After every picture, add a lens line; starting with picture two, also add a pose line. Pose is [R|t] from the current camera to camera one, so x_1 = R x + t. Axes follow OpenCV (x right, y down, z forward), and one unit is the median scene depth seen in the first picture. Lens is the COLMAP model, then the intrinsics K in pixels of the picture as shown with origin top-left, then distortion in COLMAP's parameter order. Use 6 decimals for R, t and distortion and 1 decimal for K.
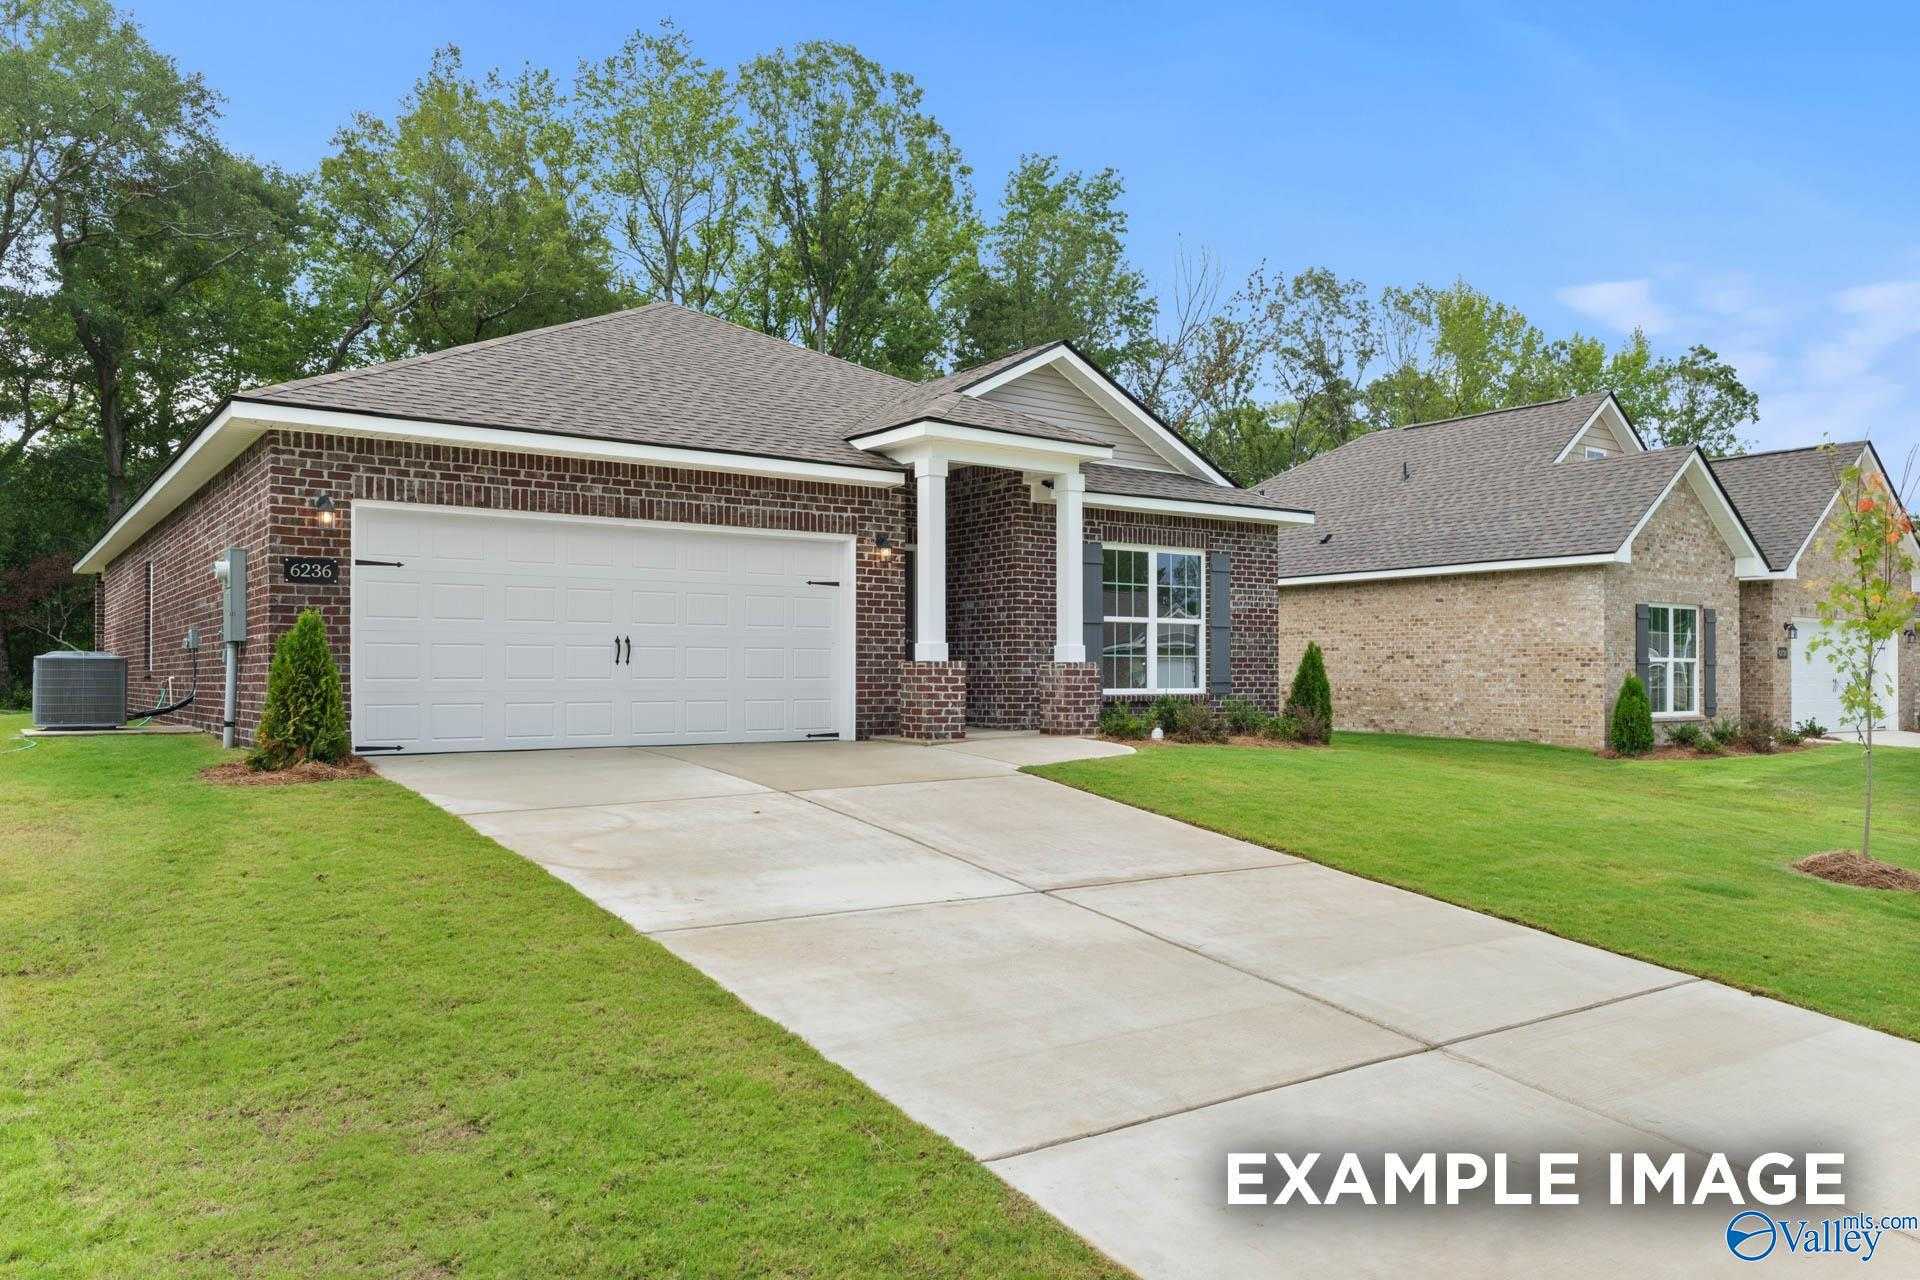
lens RADIAL K [[1364.1, 0, 961.5], [0, 1364.1, 644.8], [0, 0, 1]] dist [-0.004883, -0.001213]
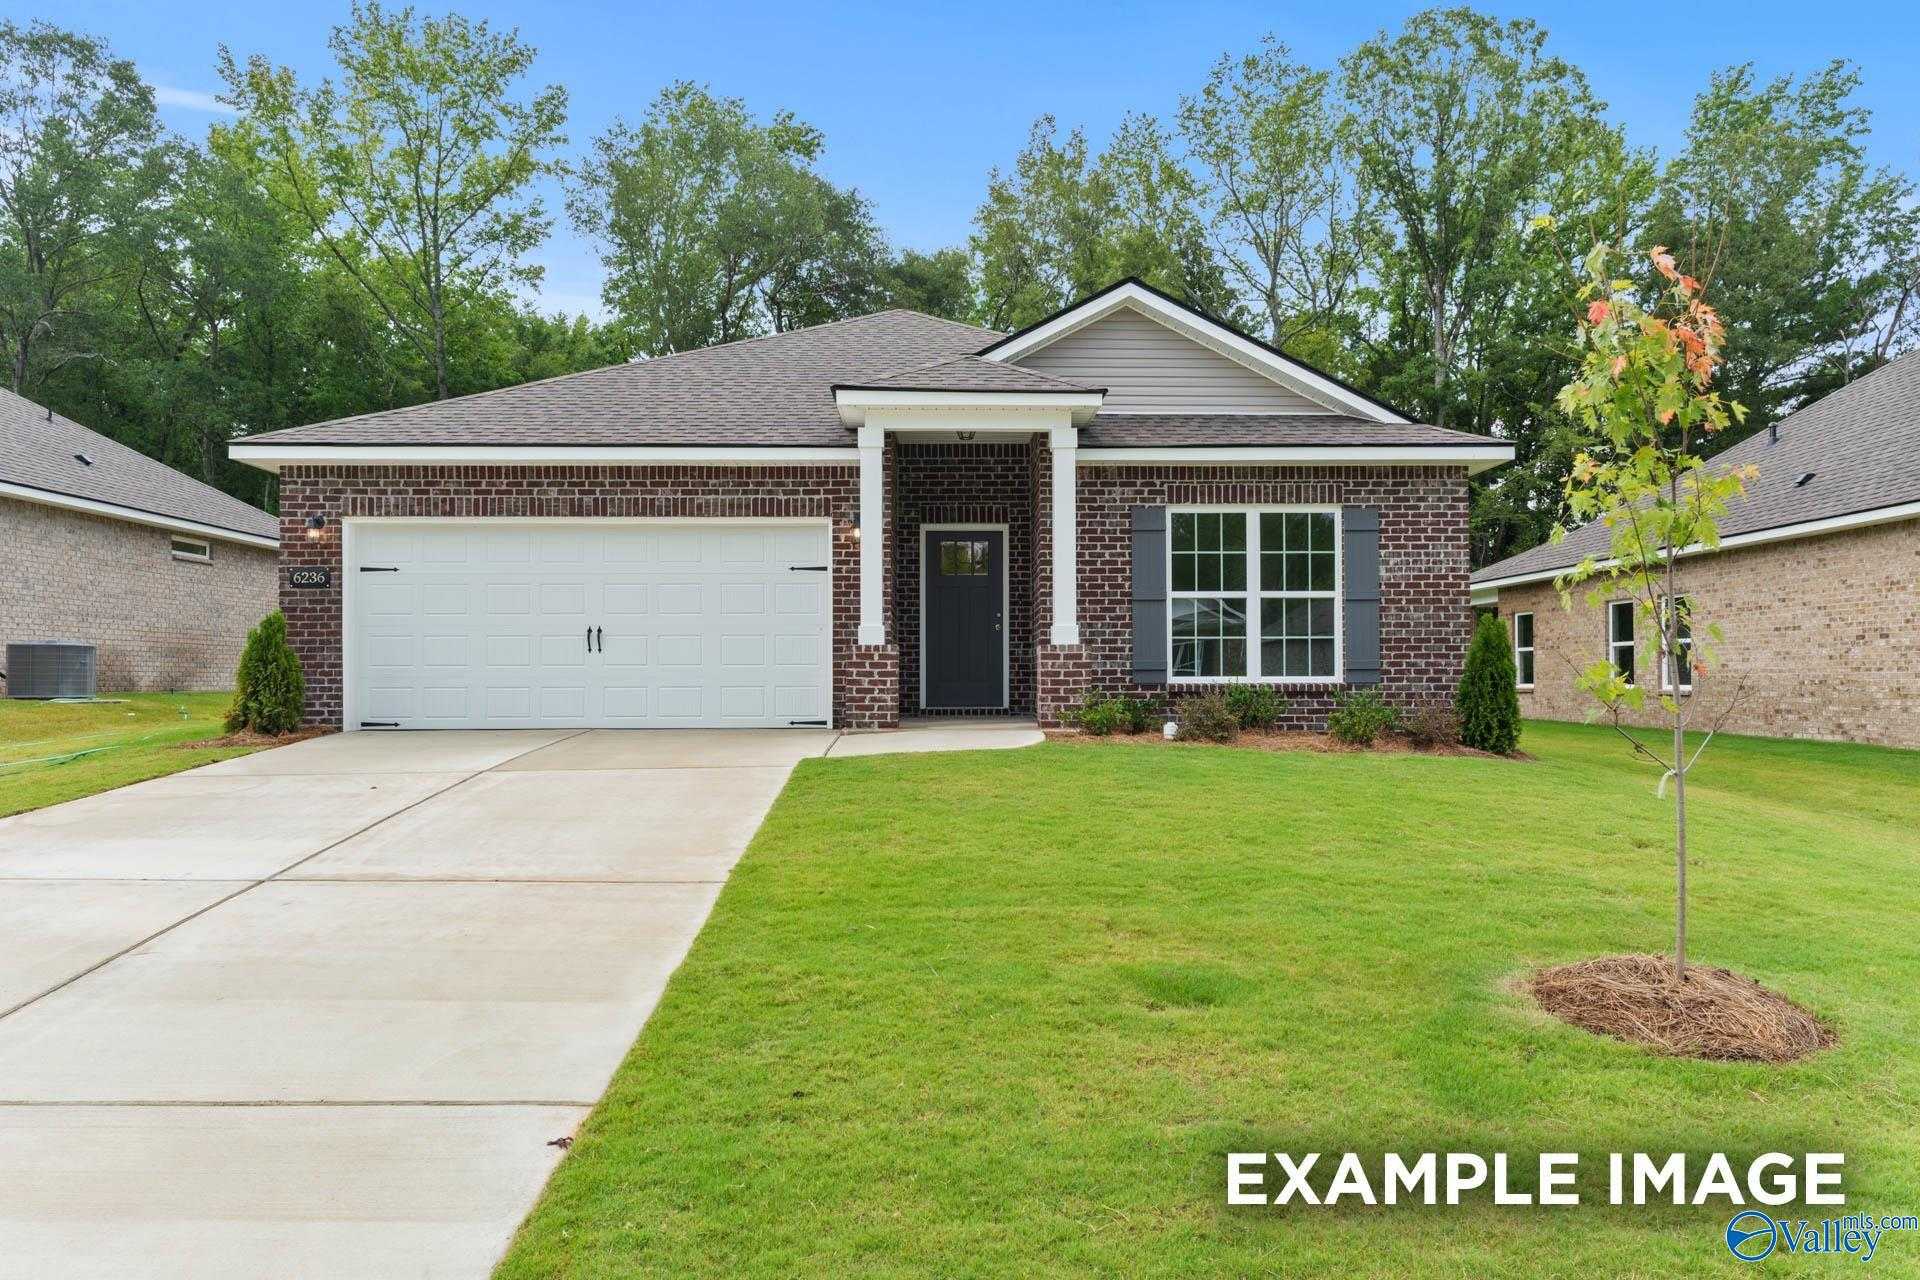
lens RADIAL K [[1272.9, 0, 960.6], [0, 1272.9, 644.0], [0, 0, 1]] dist [-0.003757, -0.001055]
pose [[0.820506, -0.018301, -0.571345, 0.540275], [0.015559, 0.999832, -0.009683, 0.020975], [0.571426, -0.000945, 0.820653, 0.325837]]
